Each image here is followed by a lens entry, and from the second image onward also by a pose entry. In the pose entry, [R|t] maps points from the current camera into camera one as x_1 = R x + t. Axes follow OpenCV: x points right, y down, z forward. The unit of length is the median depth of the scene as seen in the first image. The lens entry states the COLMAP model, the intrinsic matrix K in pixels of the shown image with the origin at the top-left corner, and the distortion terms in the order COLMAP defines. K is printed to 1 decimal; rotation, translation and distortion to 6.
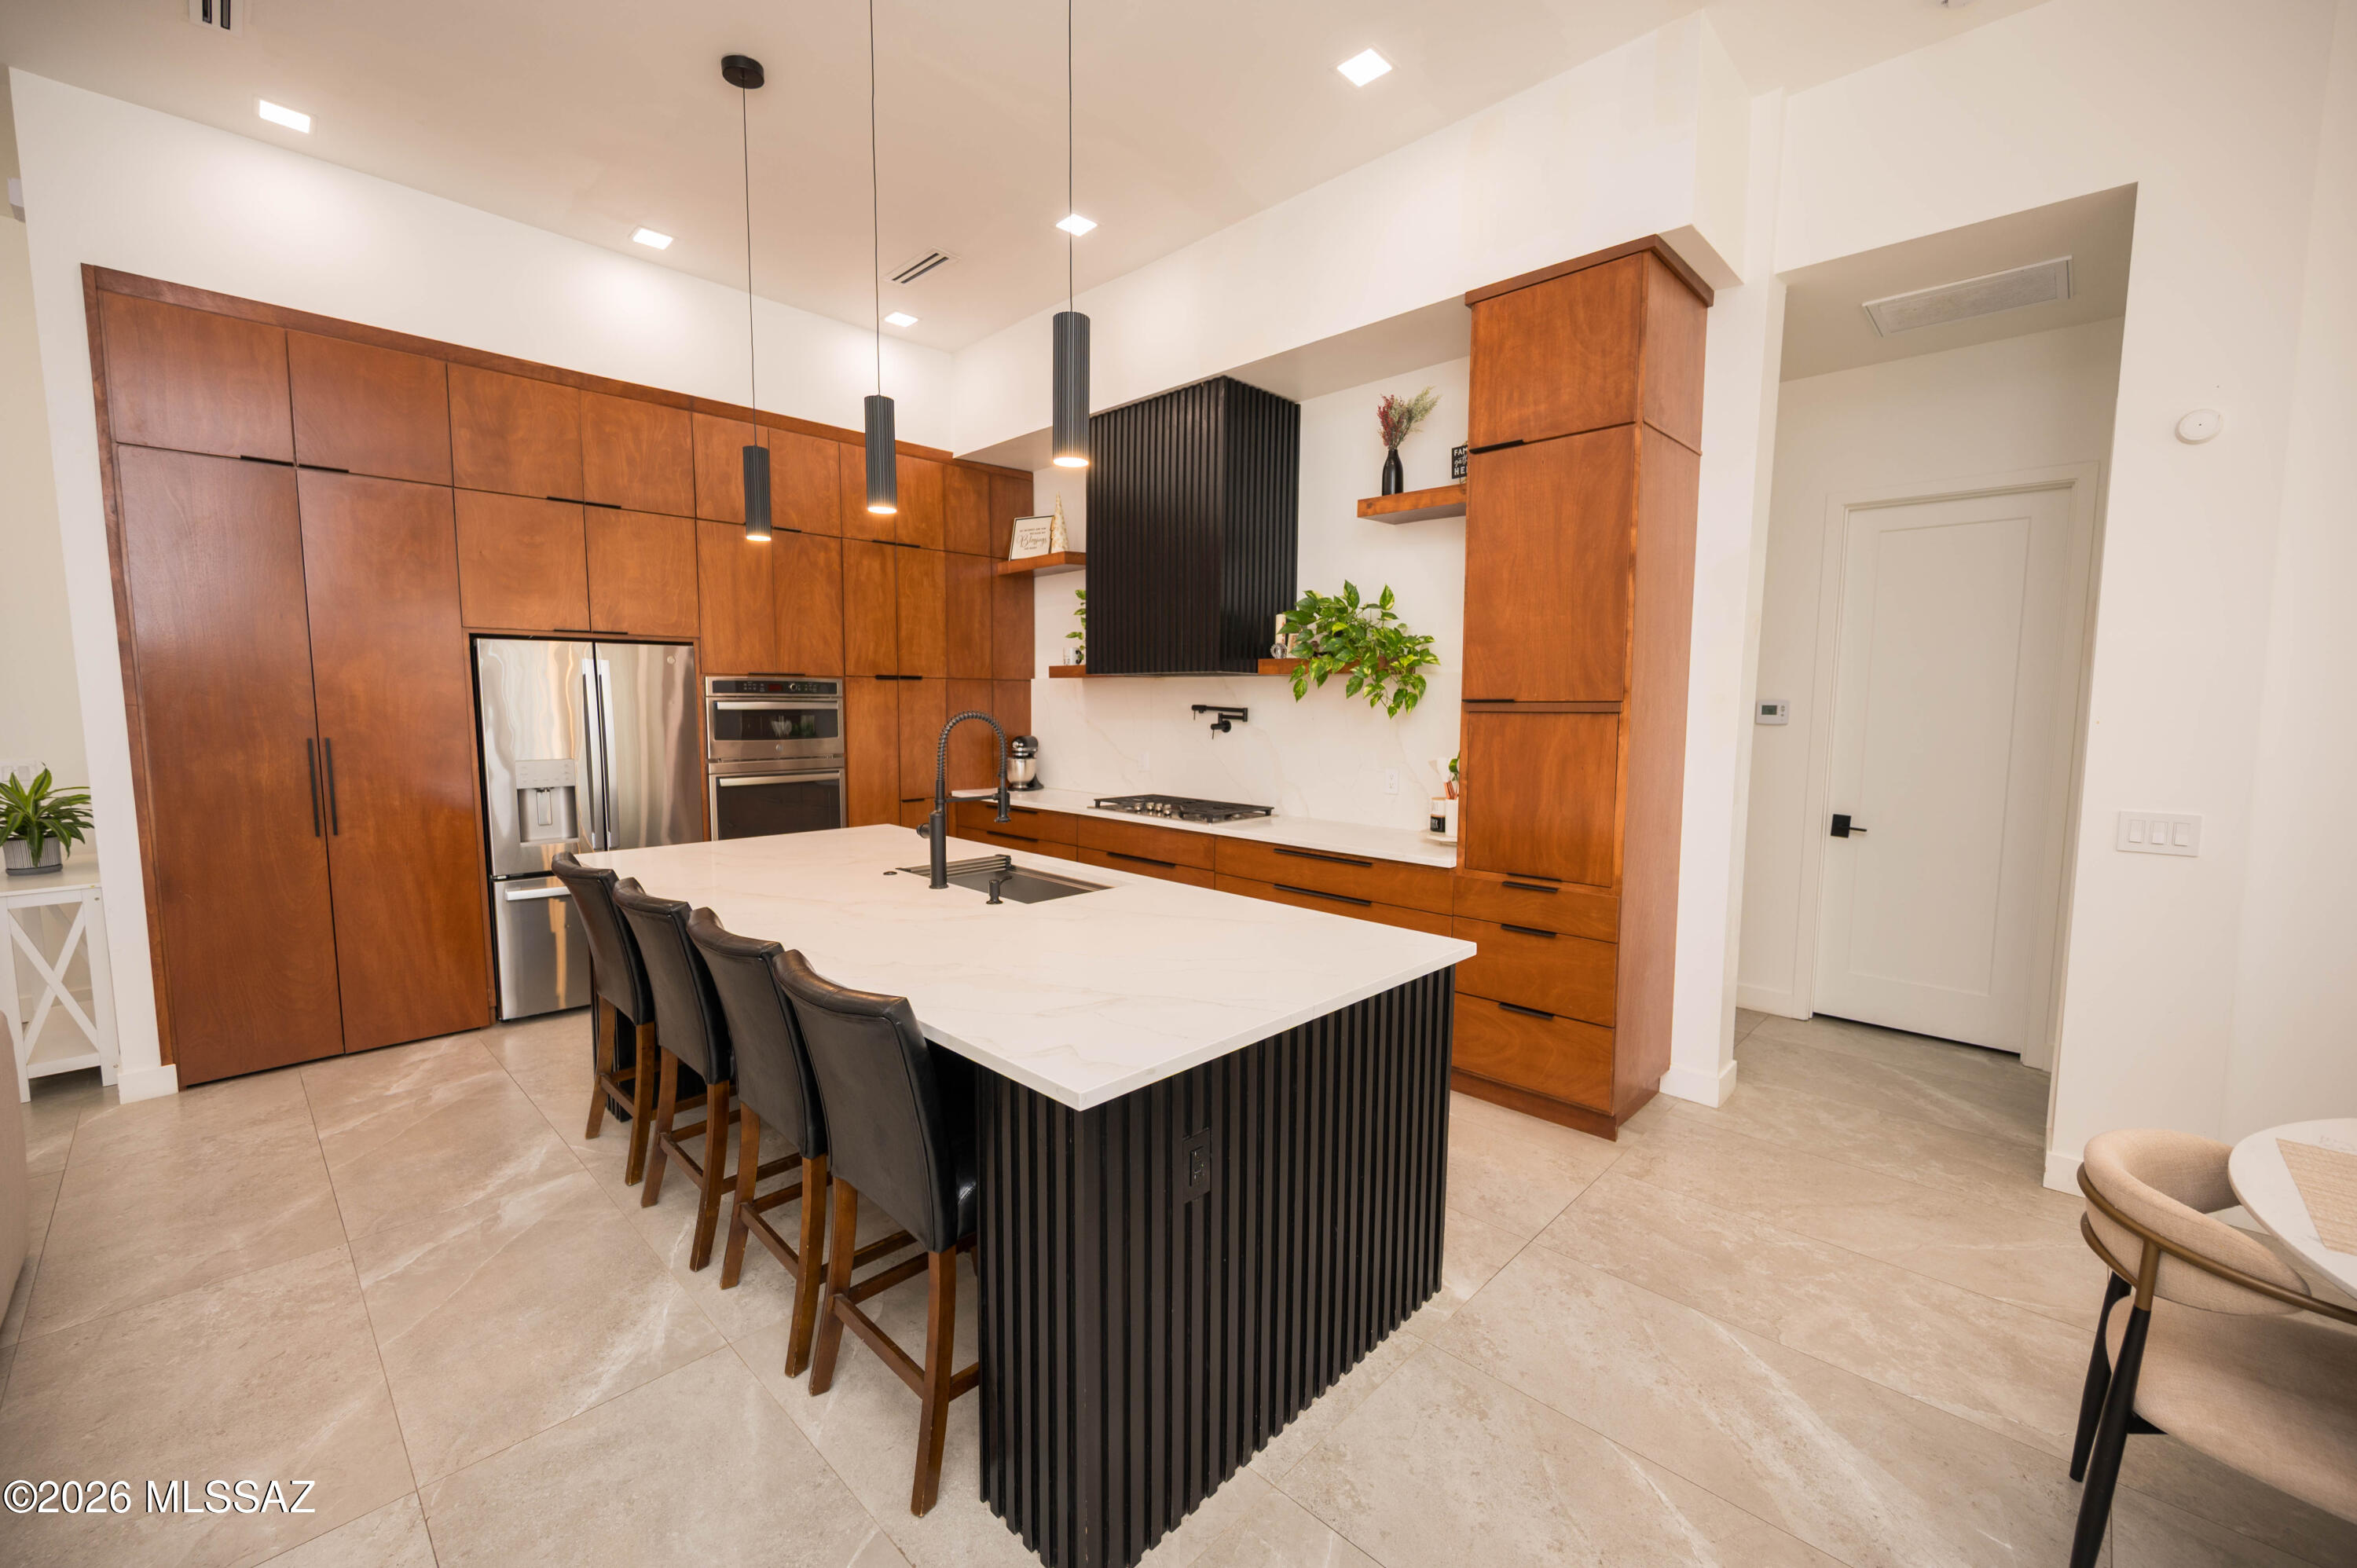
lens RADIAL K [[940.9, 0, 1175.7], [0, 940.9, 783.5], [0, 0, 1]] dist [-0.002077, 0.000063]
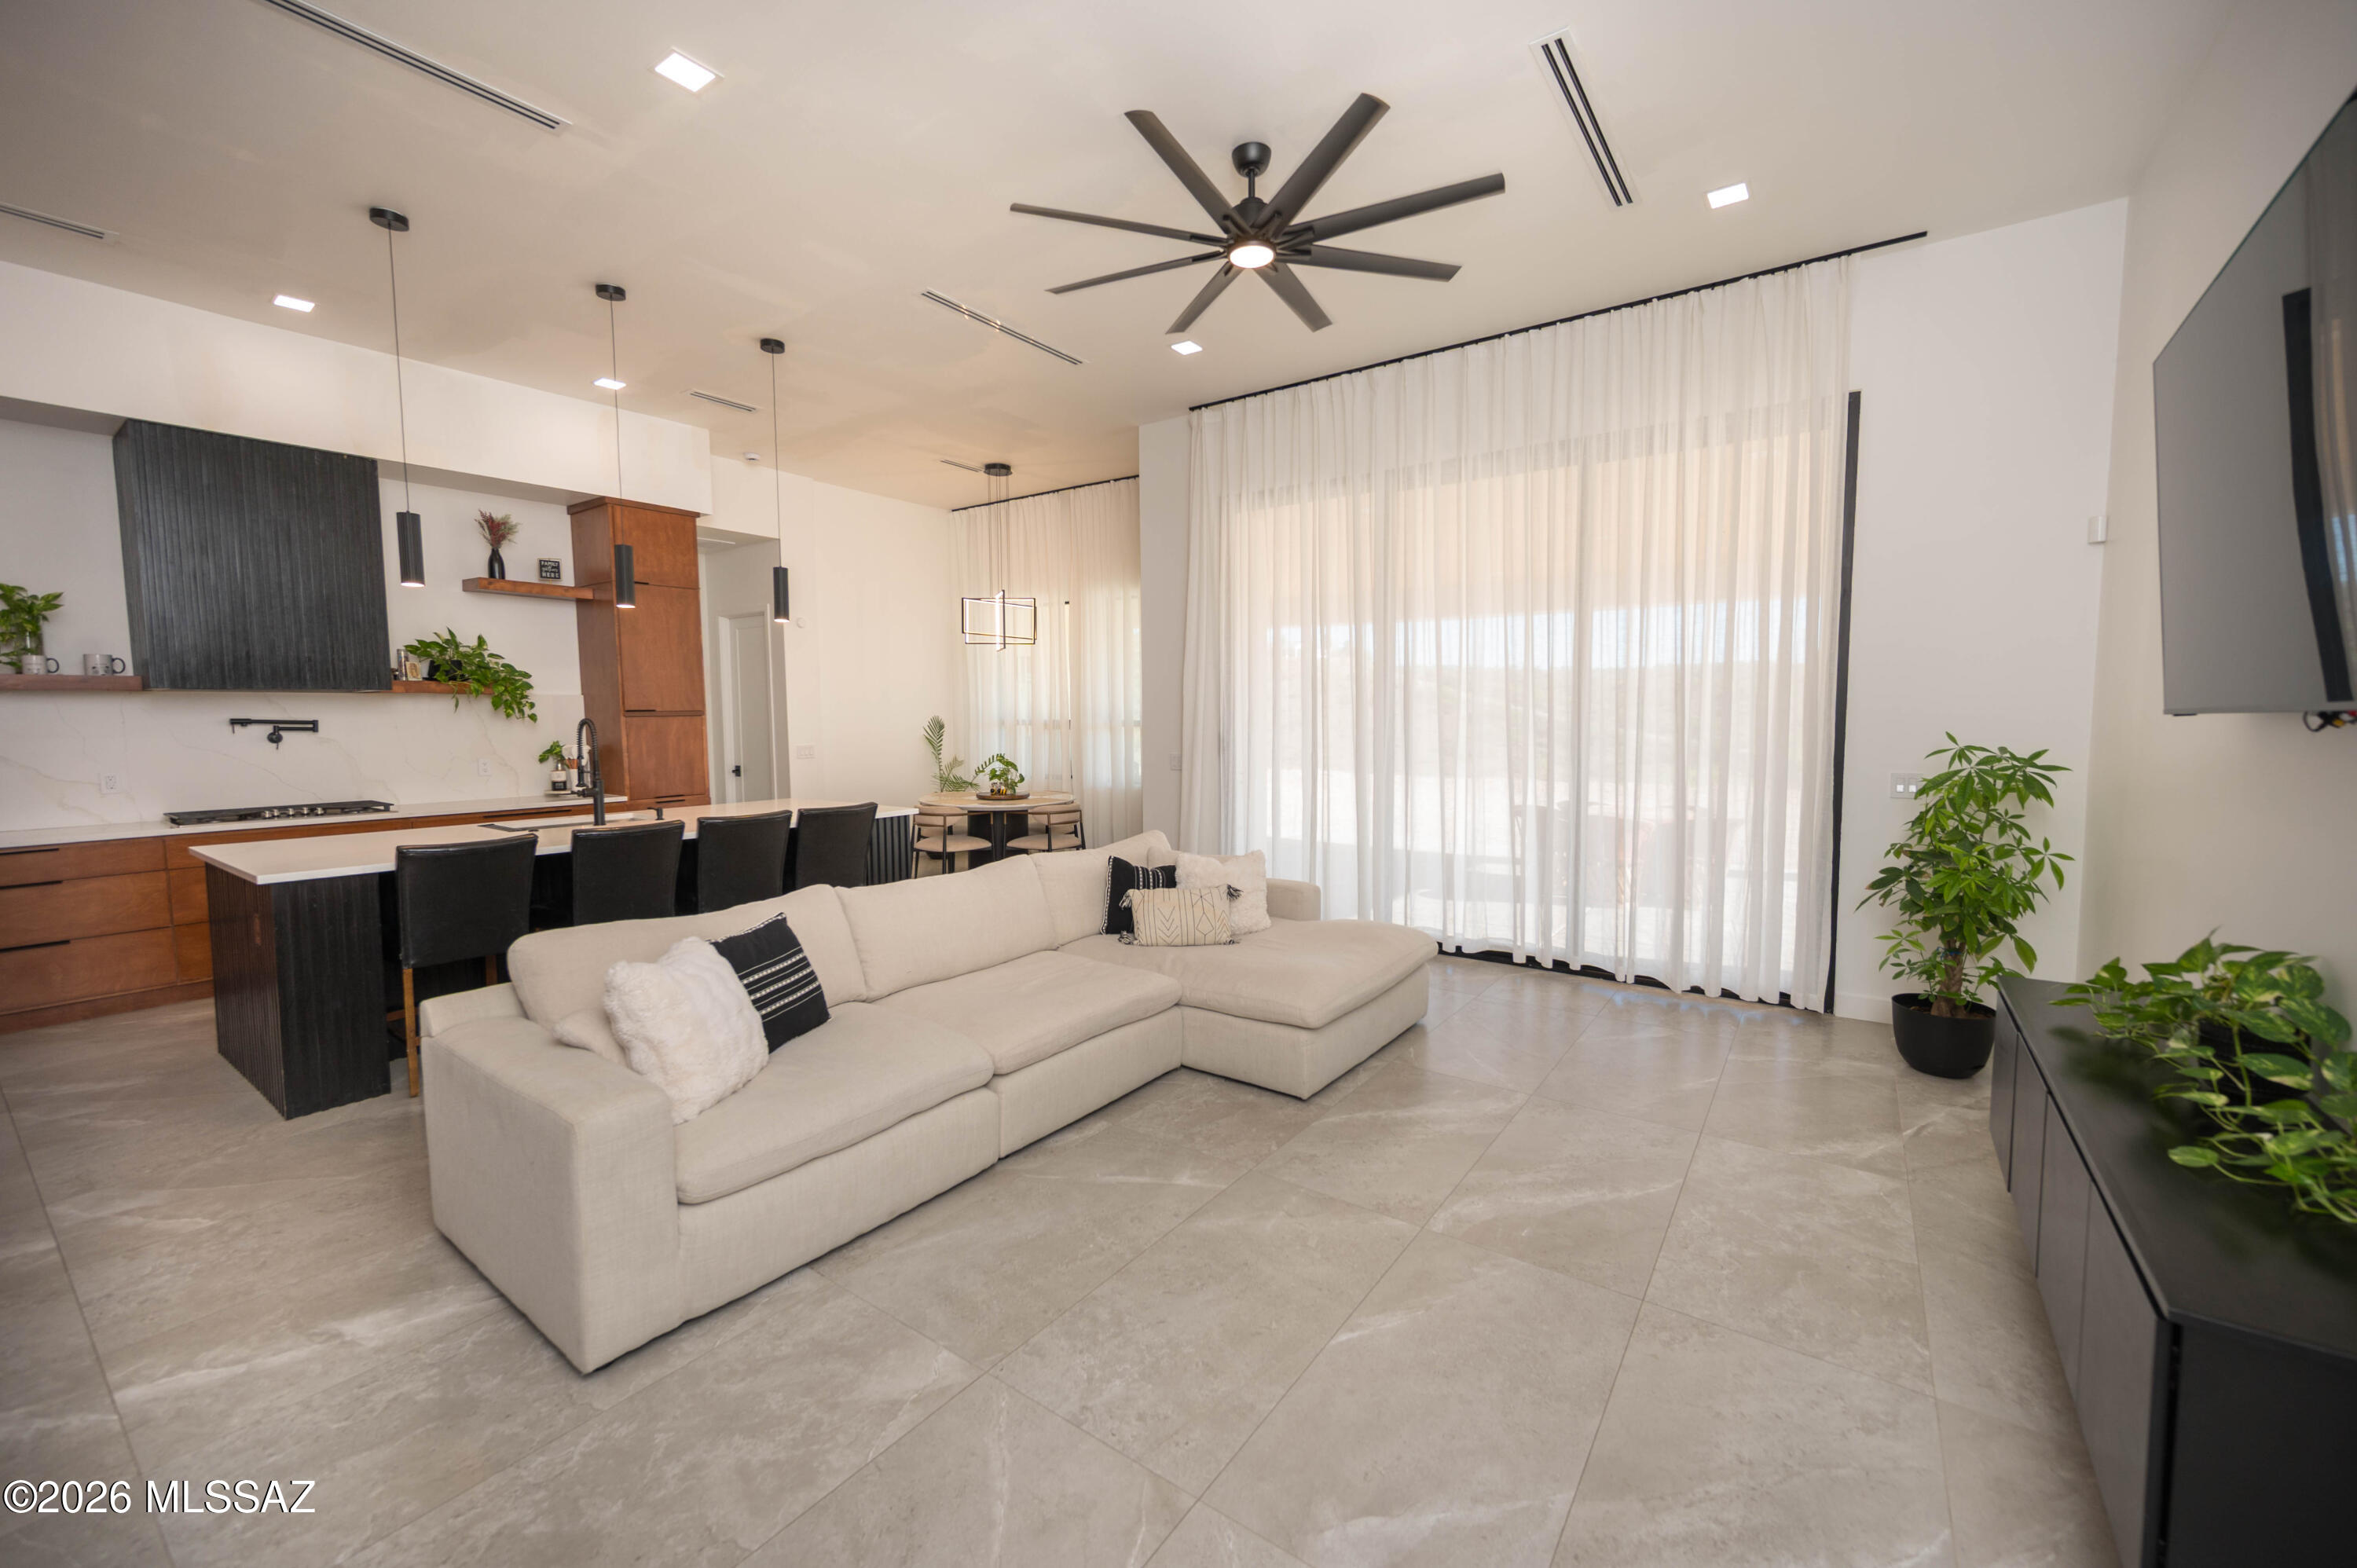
lens RADIAL K [[940.9, 0, 1175.5], [0, 940.9, 779.3], [0, 0, 1]] dist [-0.002077, 0.000063]
pose [[-0.146885, -0.077900, 0.986081, -1.484028], [0.094333, 0.991247, 0.092360, -0.019484], [-0.984645, 0.106587, -0.138251, 0.162842]]
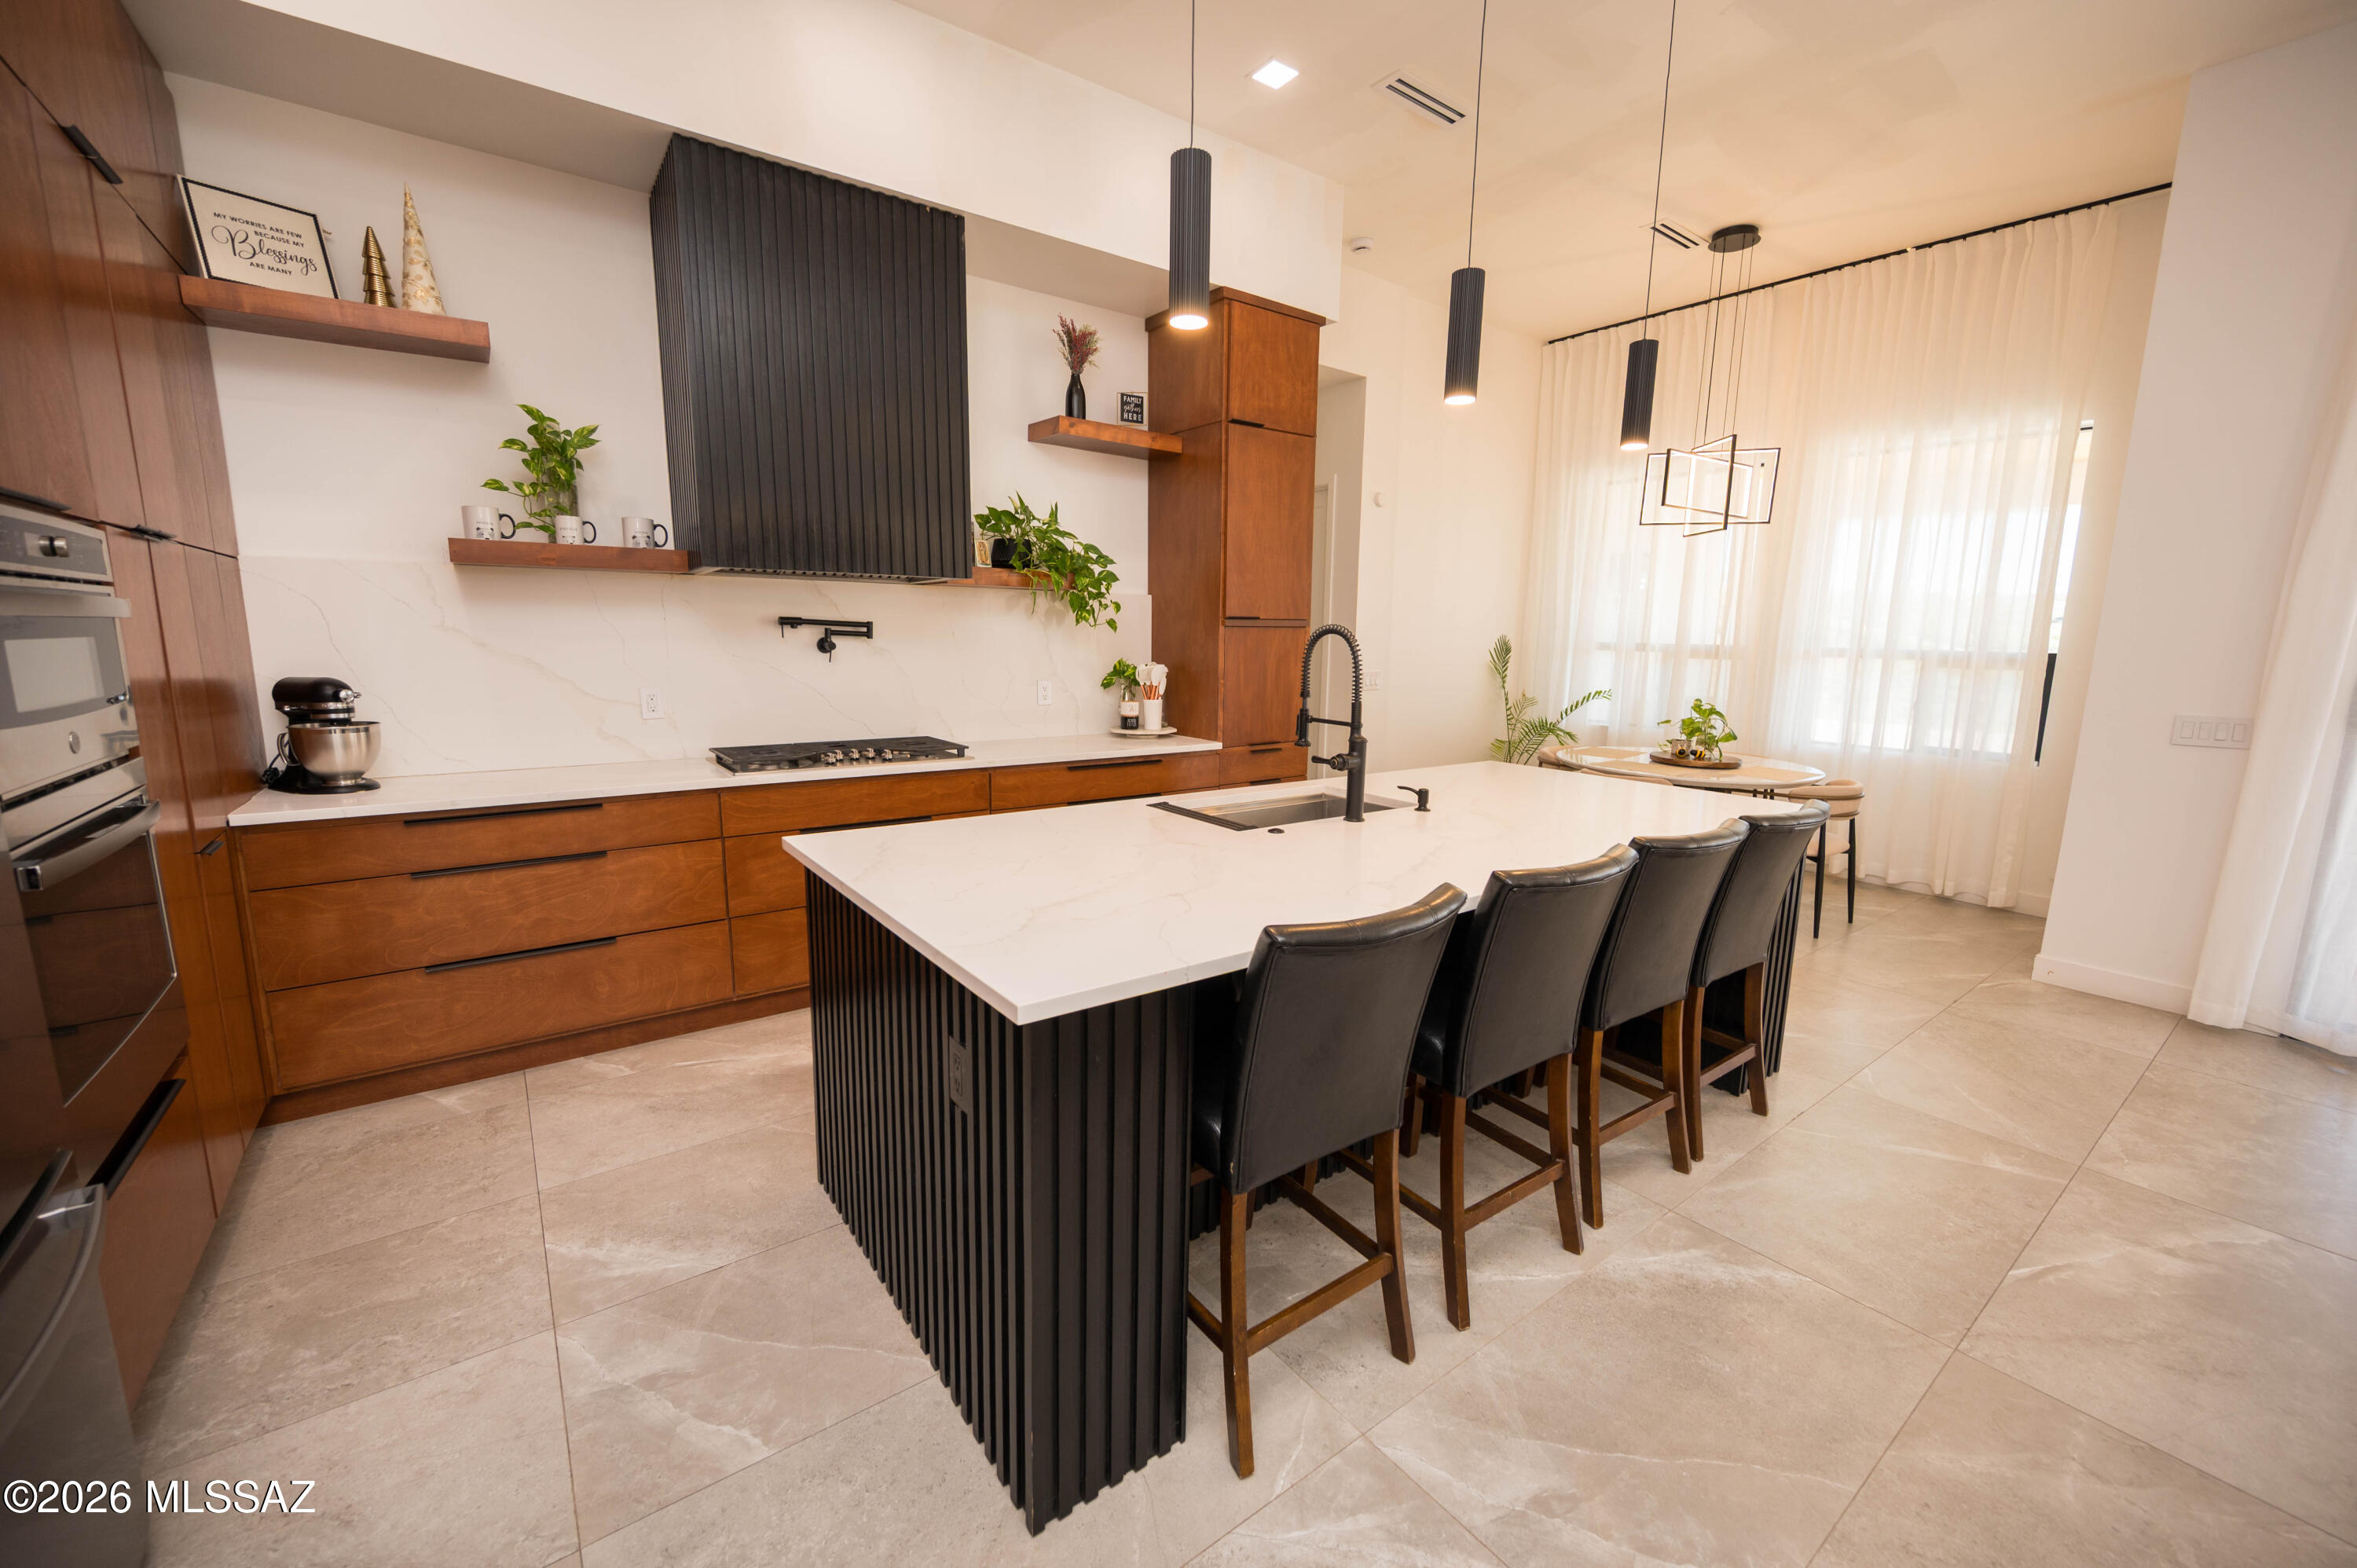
lens RADIAL K [[940.9, 0, 1172.2], [0, 940.9, 780.5], [0, 0, 1]] dist [-0.002077, 0.000063]
pose [[0.156541, -0.154687, 0.975483, -0.853095], [0.077919, 0.986515, 0.143933, -0.050783], [-0.984593, 0.053477, 0.166483, 0.751079]]
